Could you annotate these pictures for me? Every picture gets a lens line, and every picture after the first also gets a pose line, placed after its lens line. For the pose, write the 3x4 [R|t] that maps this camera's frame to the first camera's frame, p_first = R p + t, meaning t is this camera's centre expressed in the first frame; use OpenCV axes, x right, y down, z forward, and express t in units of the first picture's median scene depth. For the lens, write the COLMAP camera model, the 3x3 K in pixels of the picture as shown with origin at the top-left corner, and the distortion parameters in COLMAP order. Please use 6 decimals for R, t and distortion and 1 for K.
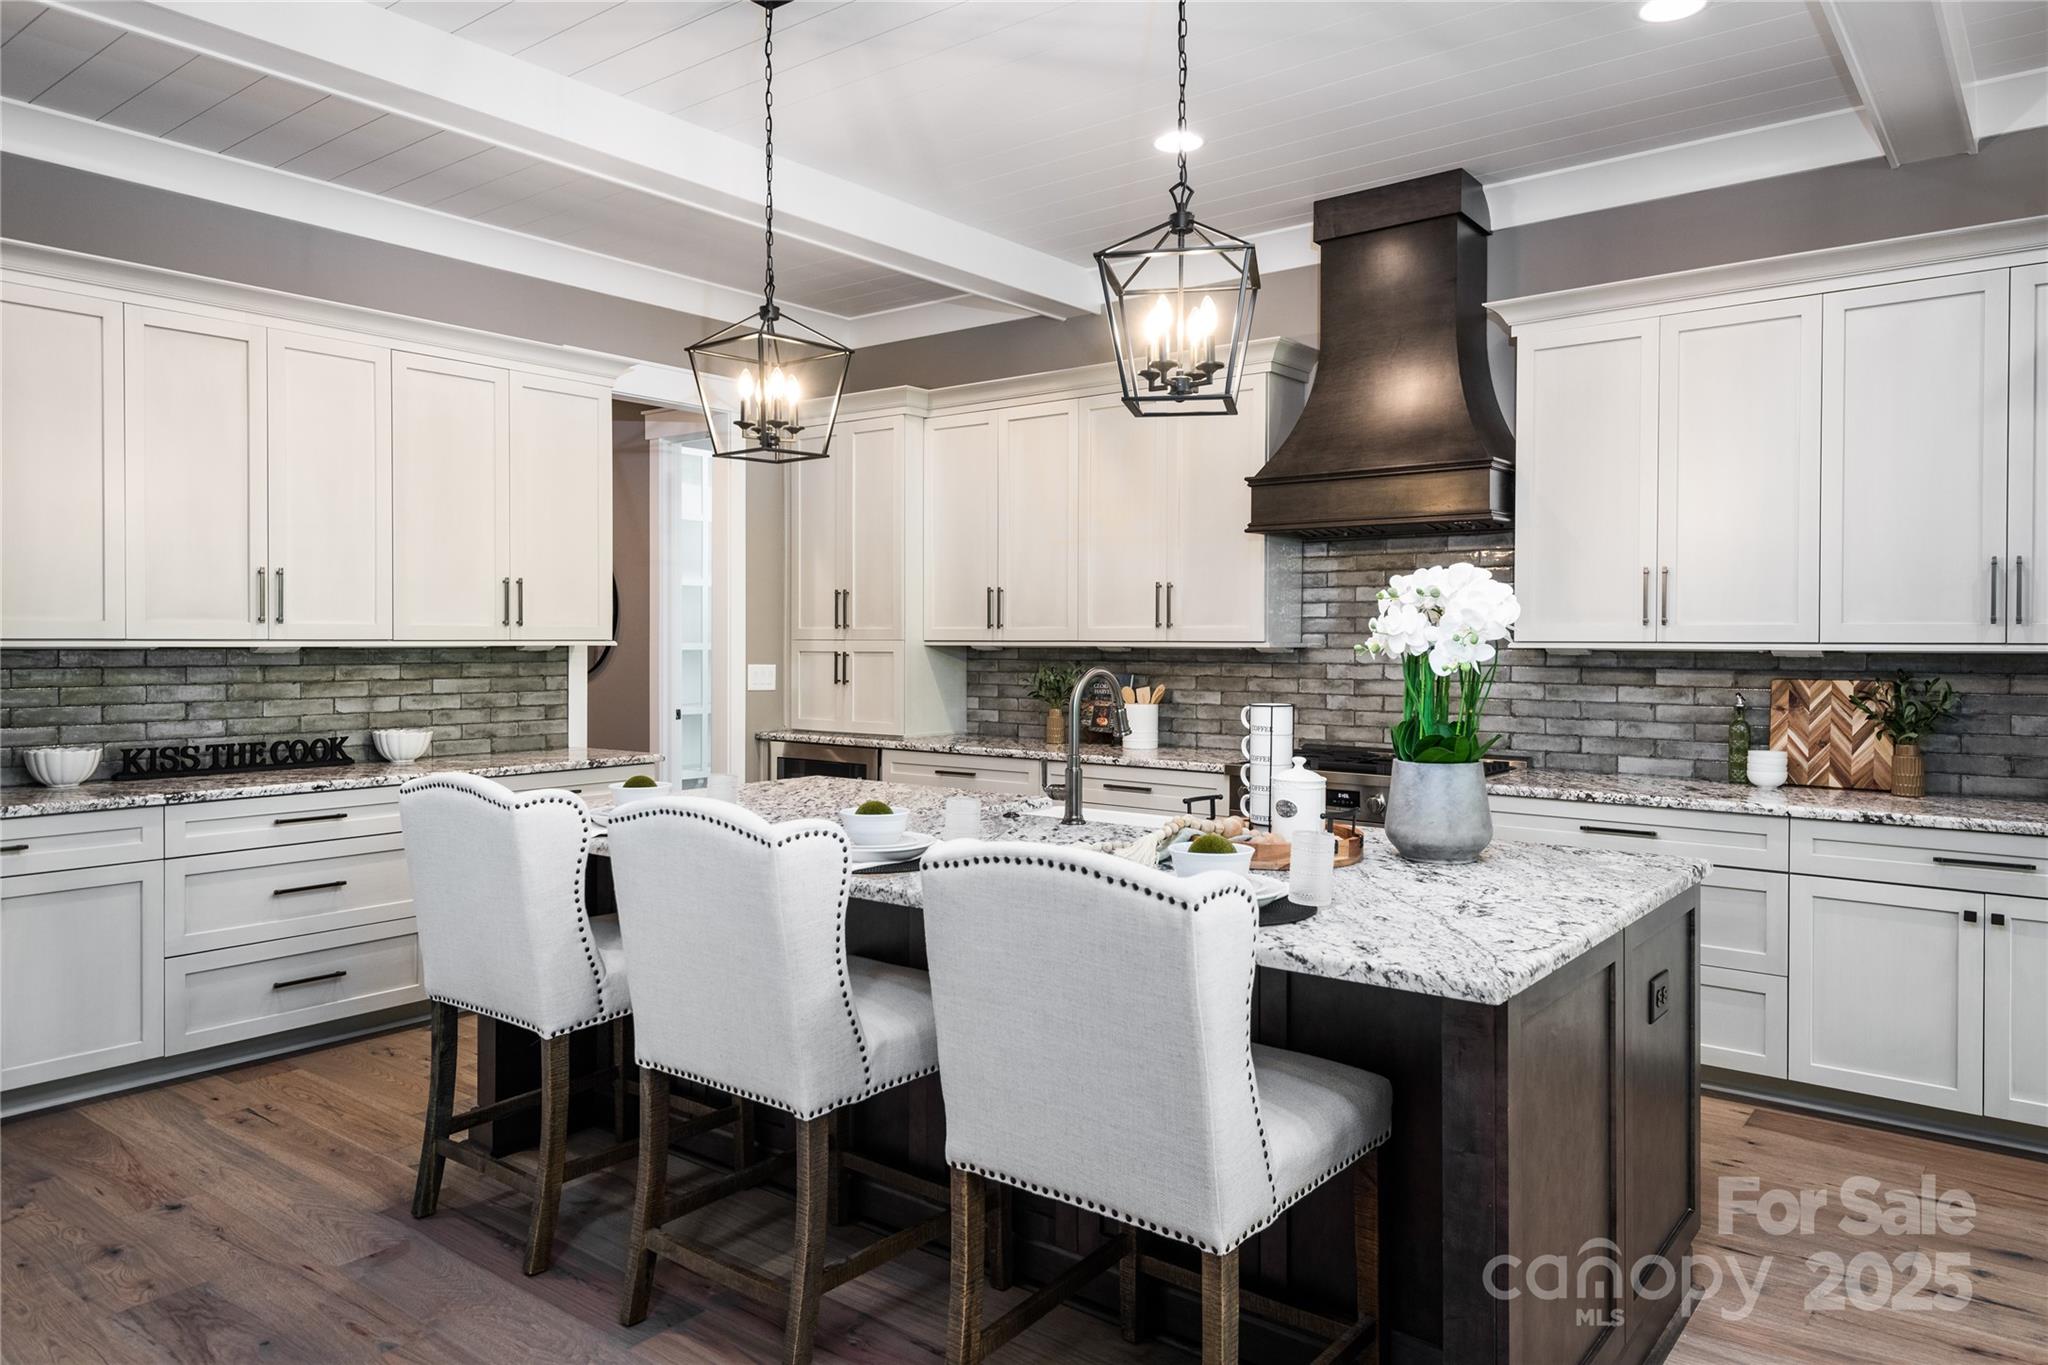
lens RADIAL K [[1339.6, 0, 1026.3], [0, 1339.6, 644.8], [0, 0, 1]] dist [0.032381, -0.003522]
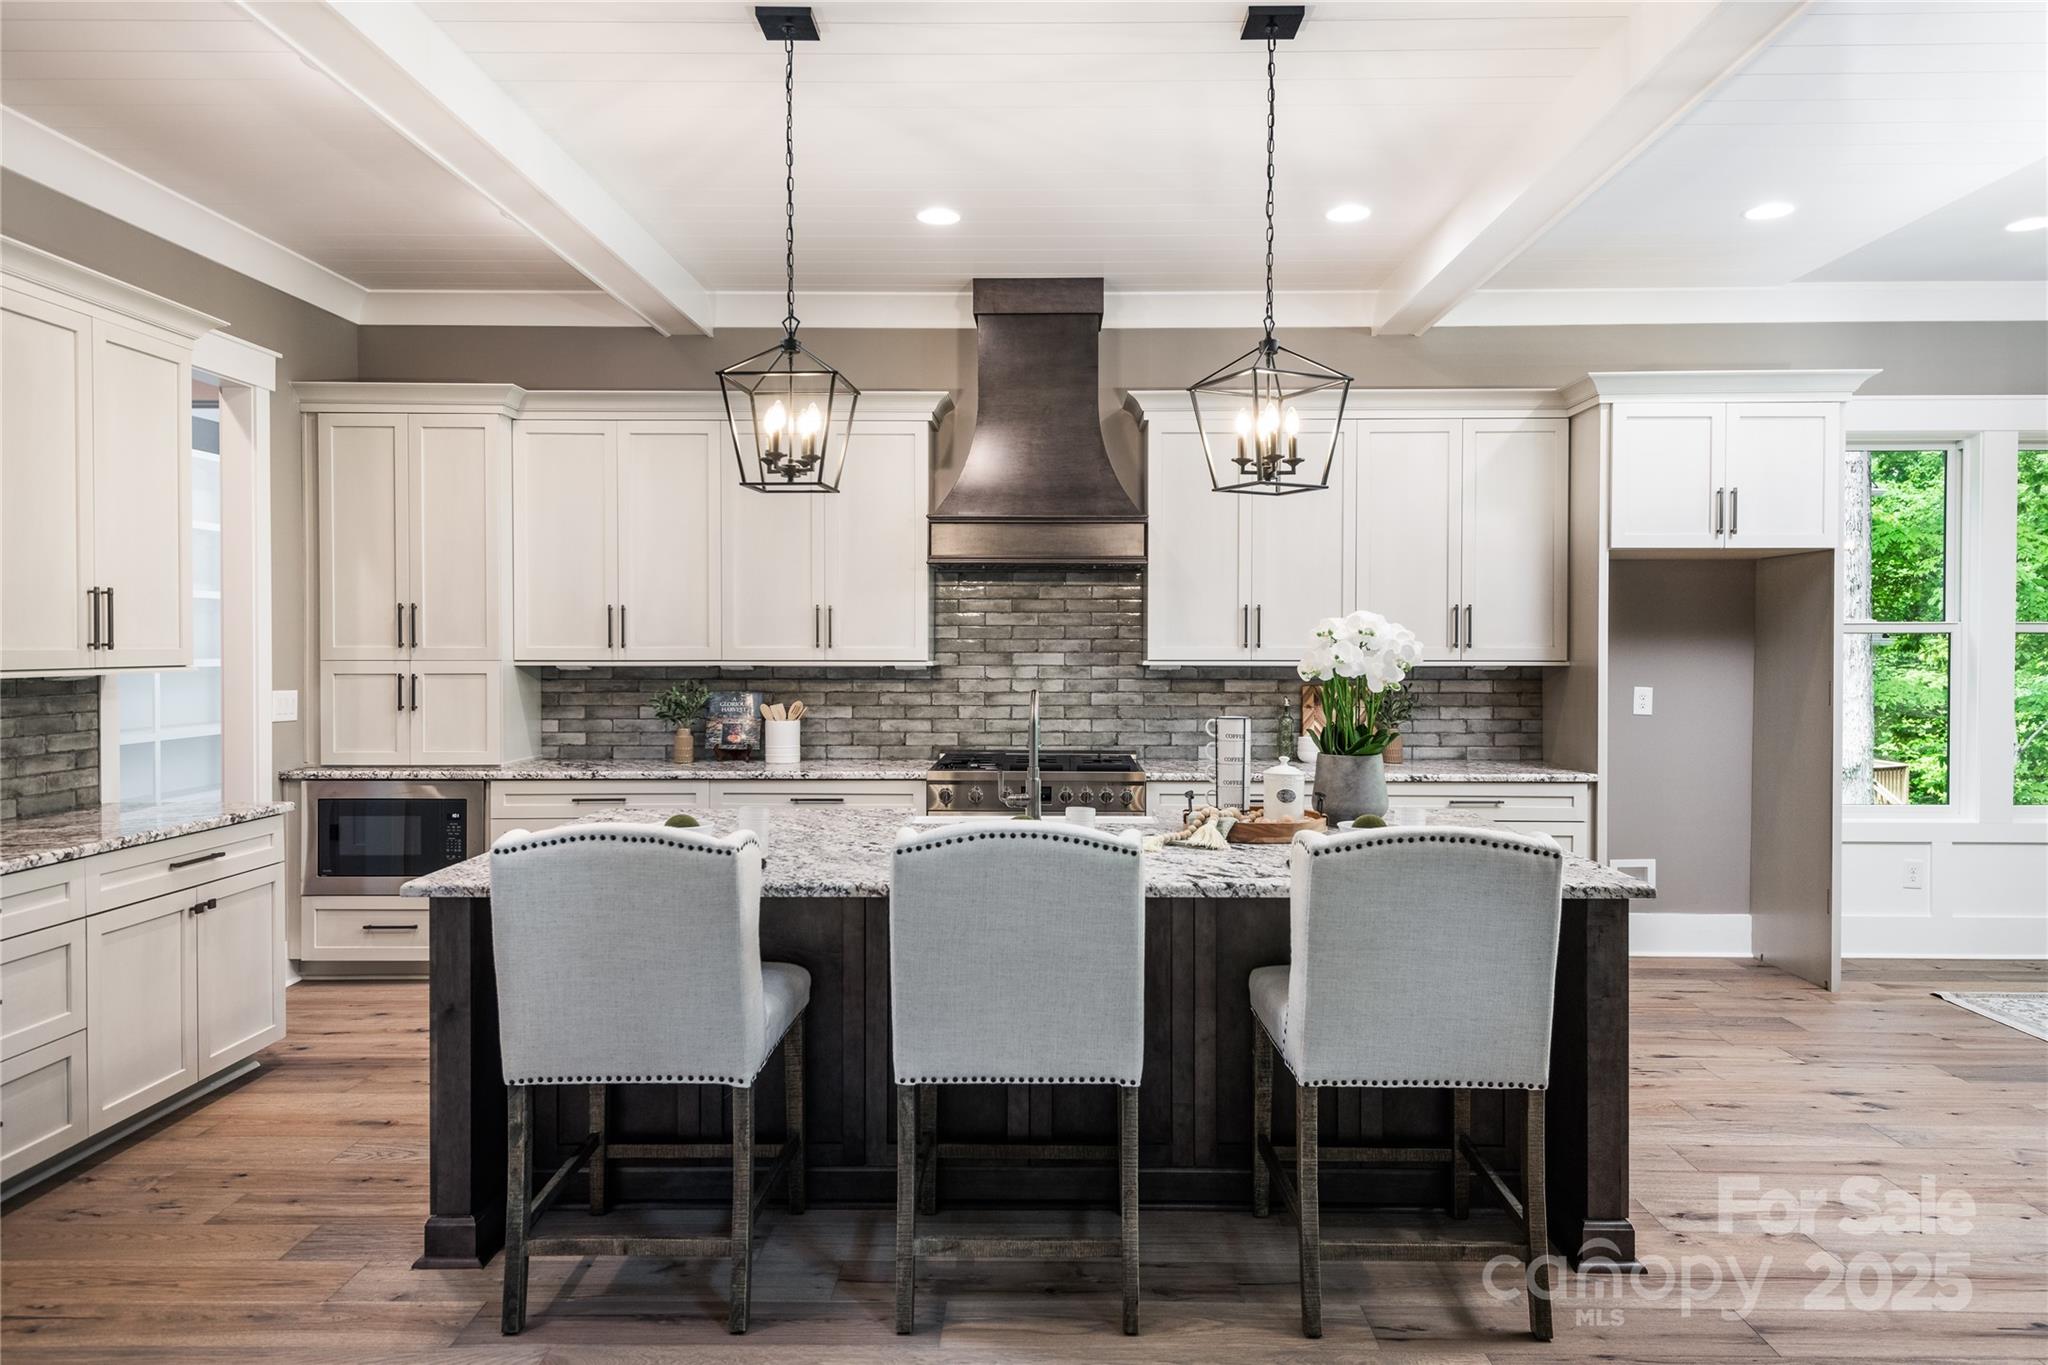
lens RADIAL K [[1331.8, 0, 1037.3], [0, 1331.8, 651.1], [0, 0, 1]] dist [0.045017, -0.025396]
pose [[0.795025, -0.005179, 0.606555, -0.419538], [0.004110, 0.999987, 0.003152, -0.013333], [-0.606563, -0.000013, 0.795035, 0.056456]]
